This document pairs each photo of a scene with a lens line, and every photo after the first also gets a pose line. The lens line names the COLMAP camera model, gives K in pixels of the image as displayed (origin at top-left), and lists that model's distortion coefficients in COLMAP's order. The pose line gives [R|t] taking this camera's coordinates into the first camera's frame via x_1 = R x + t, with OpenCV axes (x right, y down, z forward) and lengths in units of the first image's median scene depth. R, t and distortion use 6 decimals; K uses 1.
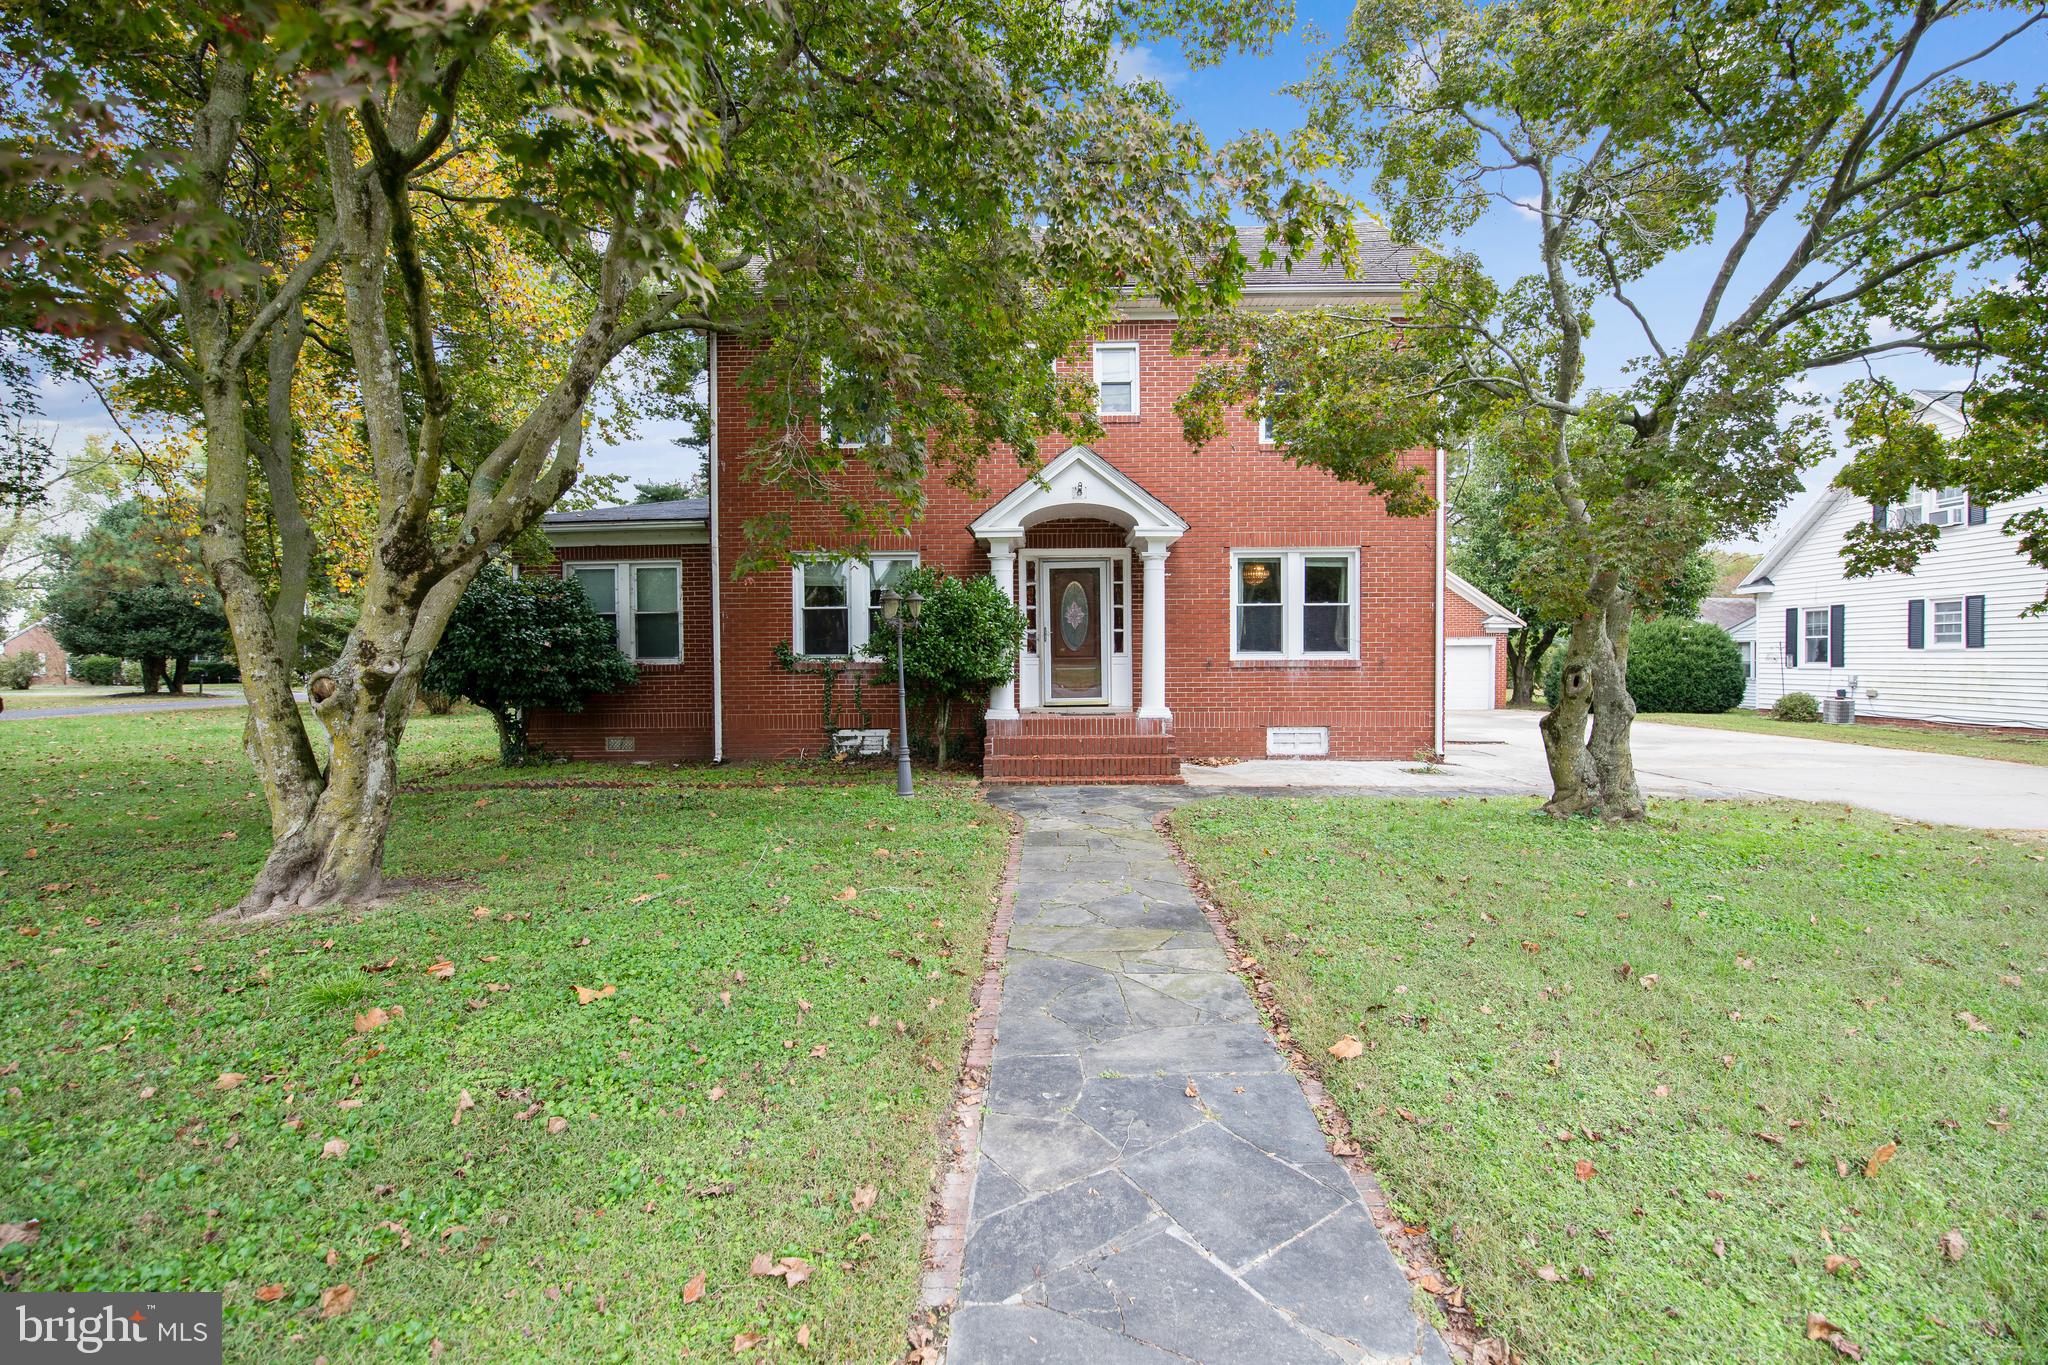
lens RADIAL K [[909.2, 0, 1024.0], [0, 909.2, 682.5], [0, 0, 1]] dist [-0.002164, -0.000344]
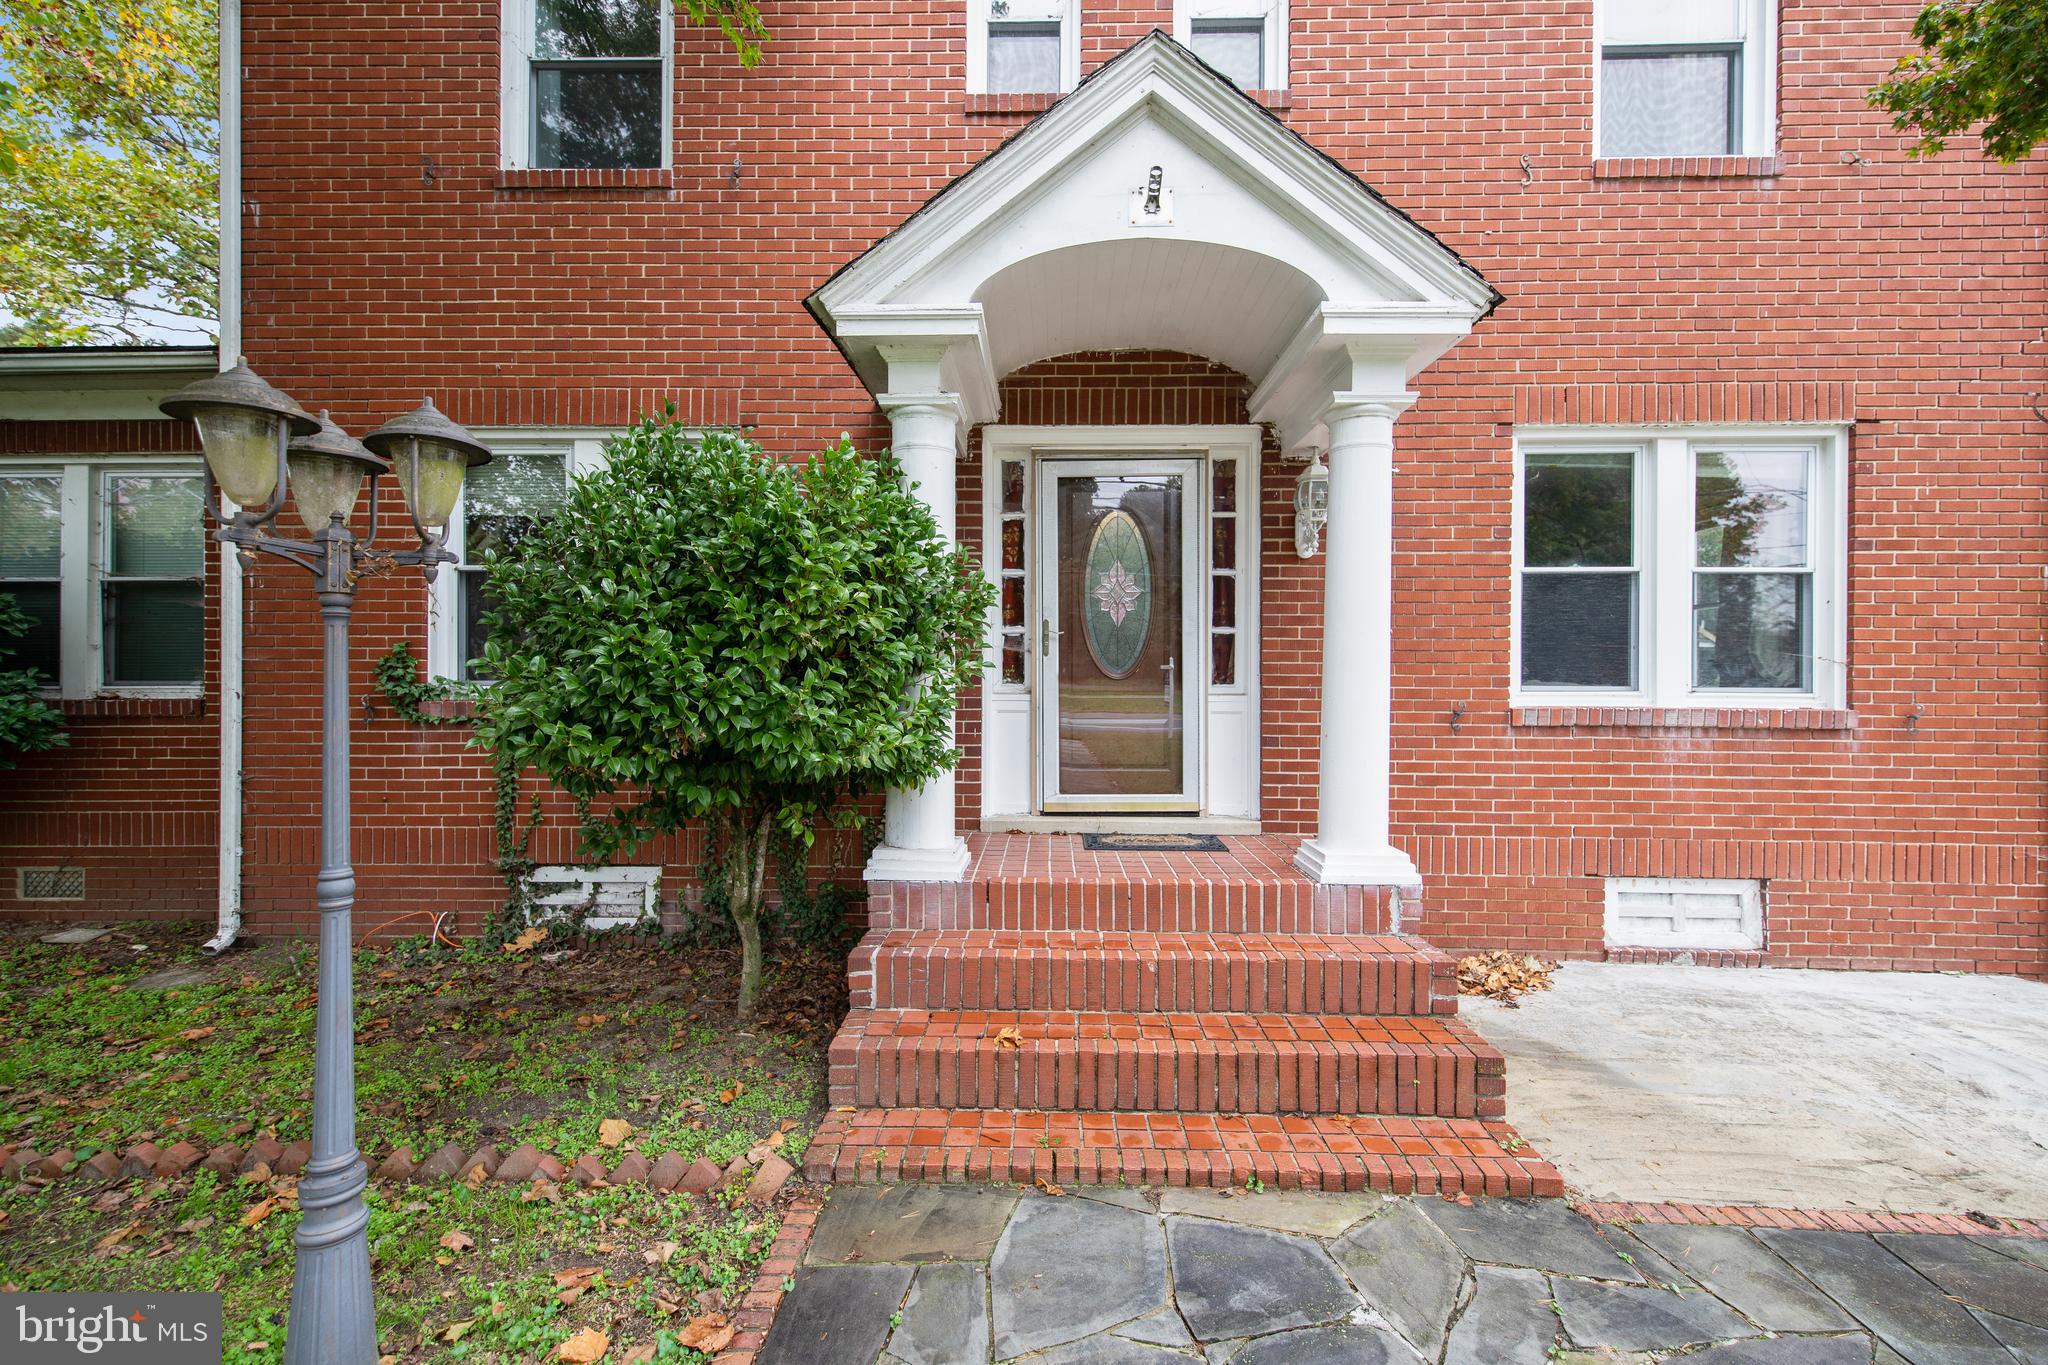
lens RADIAL K [[909.2, 0, 1024.0], [0, 909.2, 682.5], [0, 0, 1]] dist [-0.002164, -0.000344]
pose [[0.999935, 0.011050, -0.002914, 0.015111], [-0.011103, 0.999759, -0.018929, -0.025286], [0.002705, 0.018960, 0.999817, 0.601056]]
